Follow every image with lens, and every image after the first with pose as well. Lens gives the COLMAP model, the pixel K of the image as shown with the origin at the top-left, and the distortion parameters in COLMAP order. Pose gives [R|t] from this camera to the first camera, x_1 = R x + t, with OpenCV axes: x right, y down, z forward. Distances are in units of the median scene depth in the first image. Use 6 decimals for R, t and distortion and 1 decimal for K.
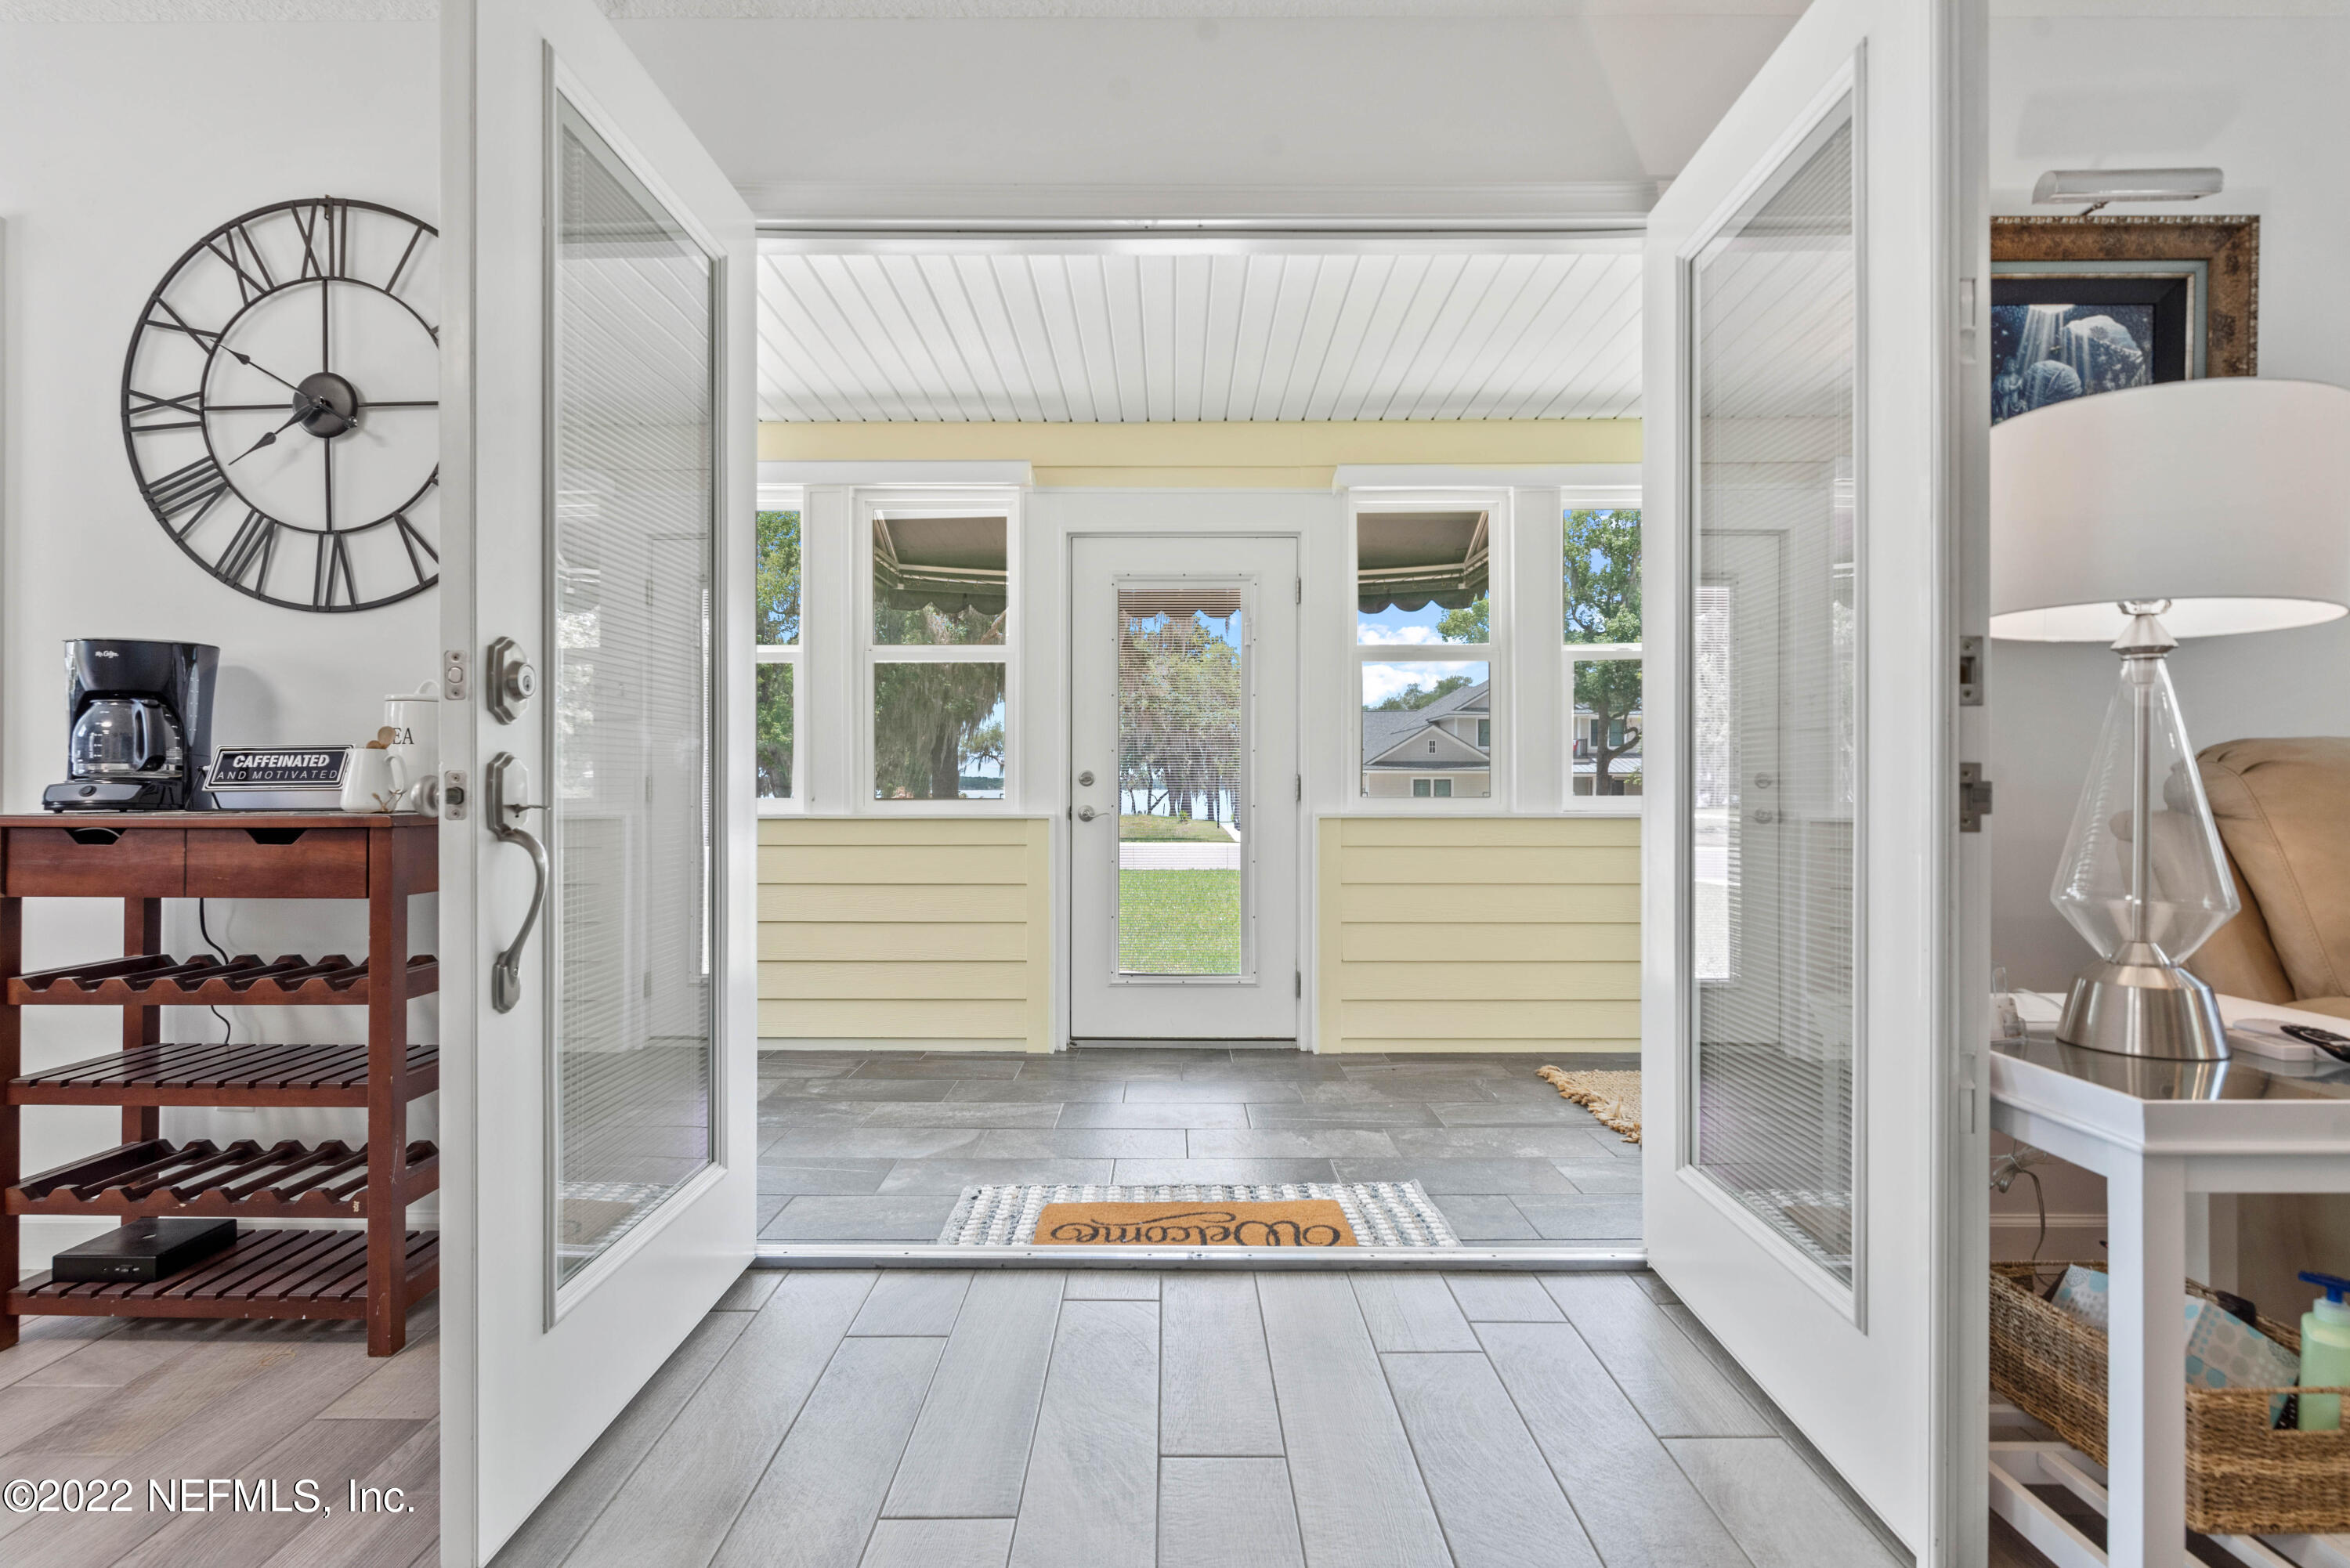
lens RADIAL K [[1173.8, 0, 1170.0], [0, 1173.8, 778.6], [0, 0, 1]] dist [-0.003408, 0.000296]
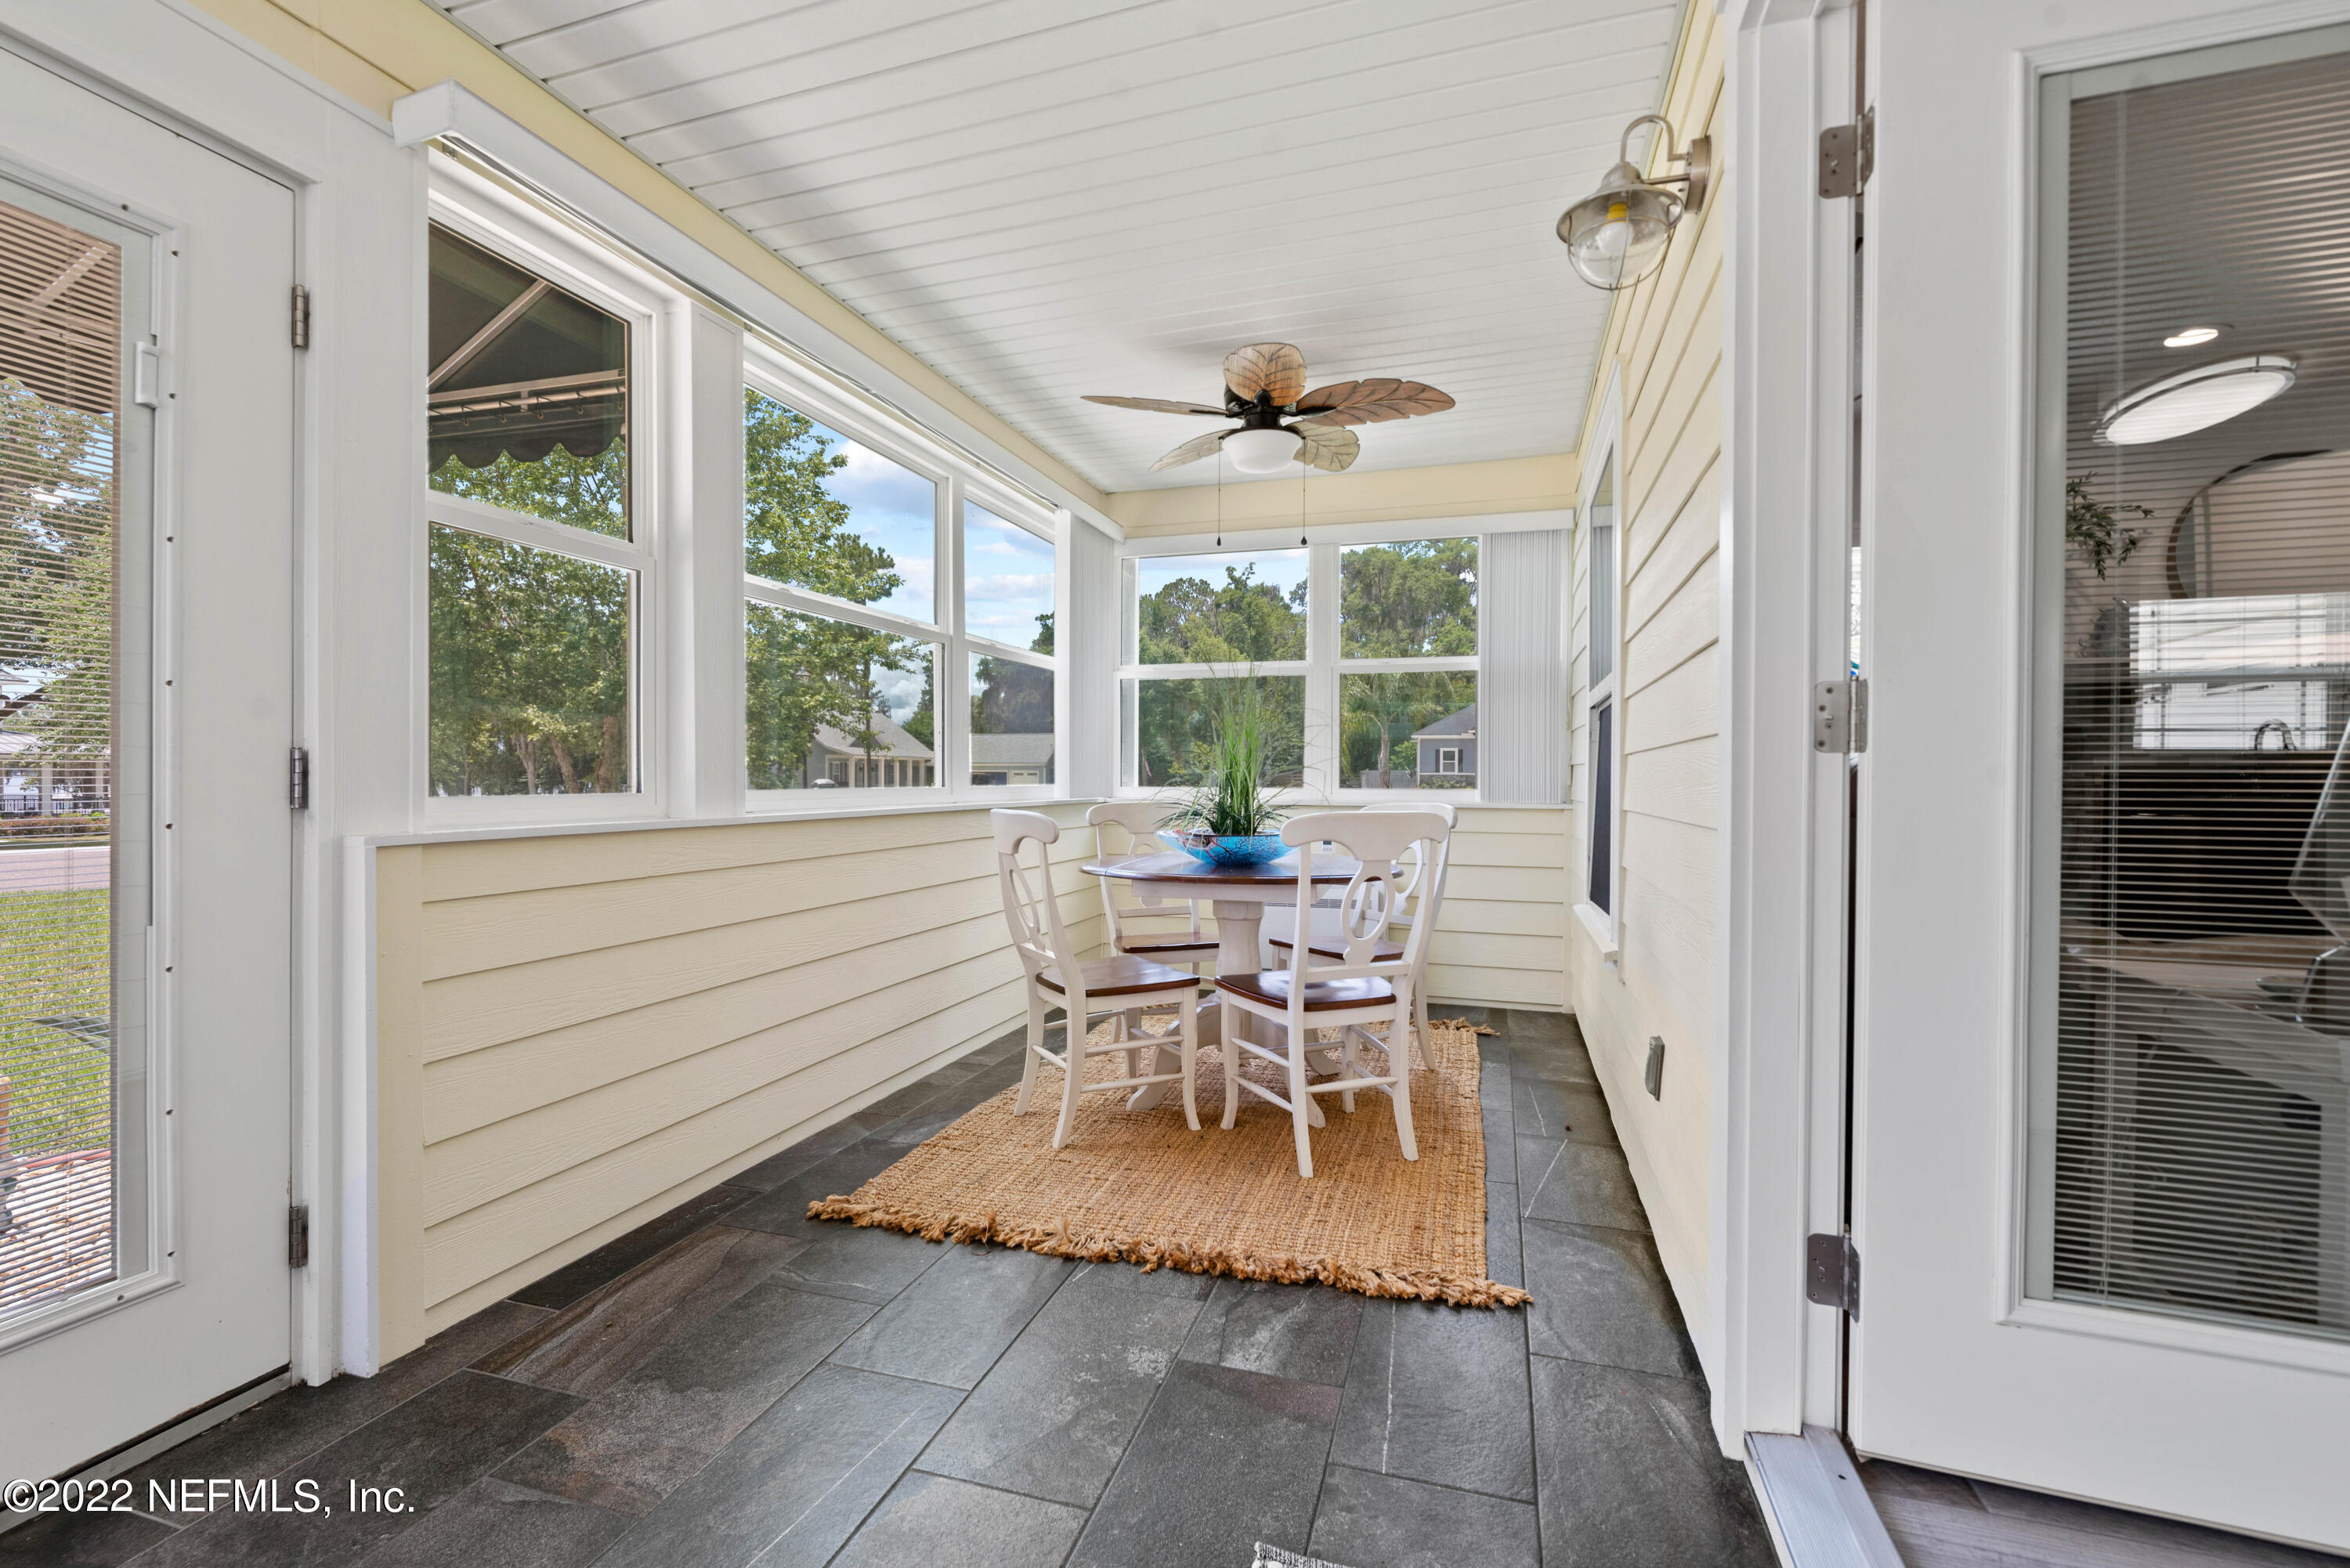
lens RADIAL K [[1009.4, 0, 1168.1], [0, 1009.4, 780.3], [0, 0, 1]] dist [-0.001436, -0.000417]
pose [[0.312103, -0.005532, 0.950032, -0.279482], [-0.008548, 0.999926, 0.008631, 0.003359], [-0.950010, -0.010815, 0.312033, 1.143857]]
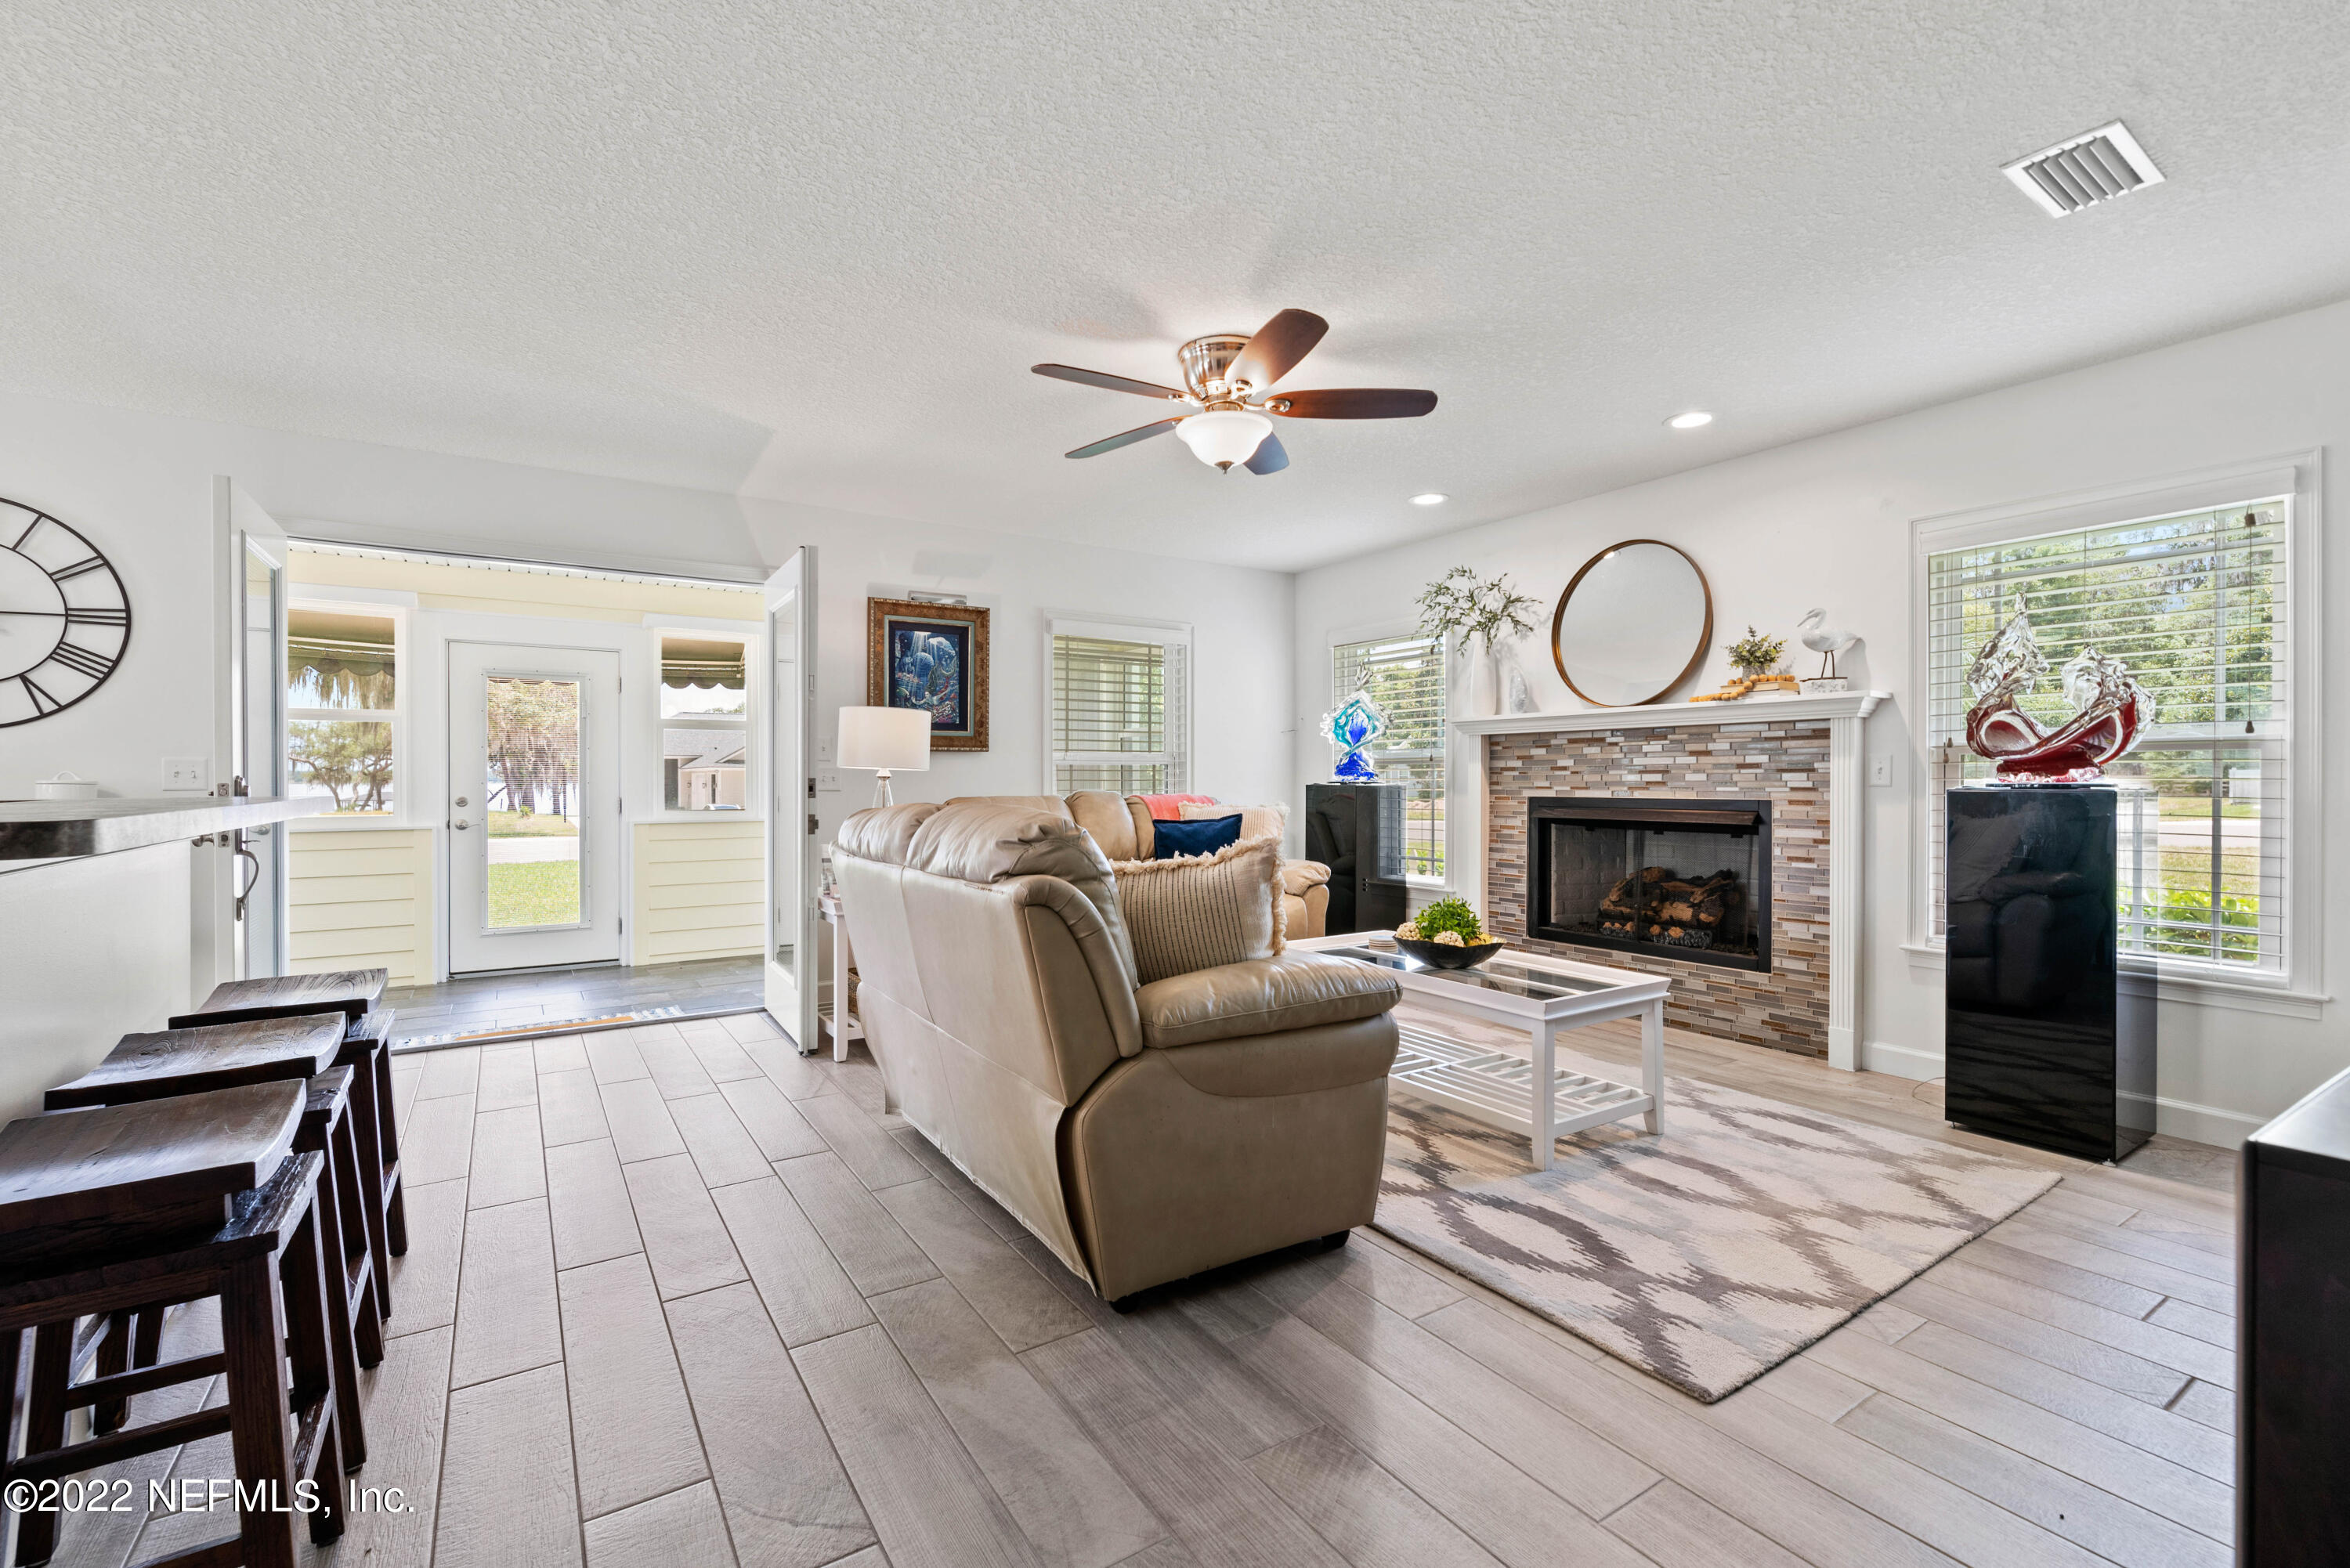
lens RADIAL K [[1009.4, 0, 1168.1], [0, 1009.4, 780.3], [0, 0, 1]] dist [-0.001436, -0.000417]
pose [[0.836539, -0.002931, 0.547900, -0.045079], [-0.001636, 0.999968, 0.007848, -0.082223], [-0.547905, -0.007461, 0.836507, -1.228125]]
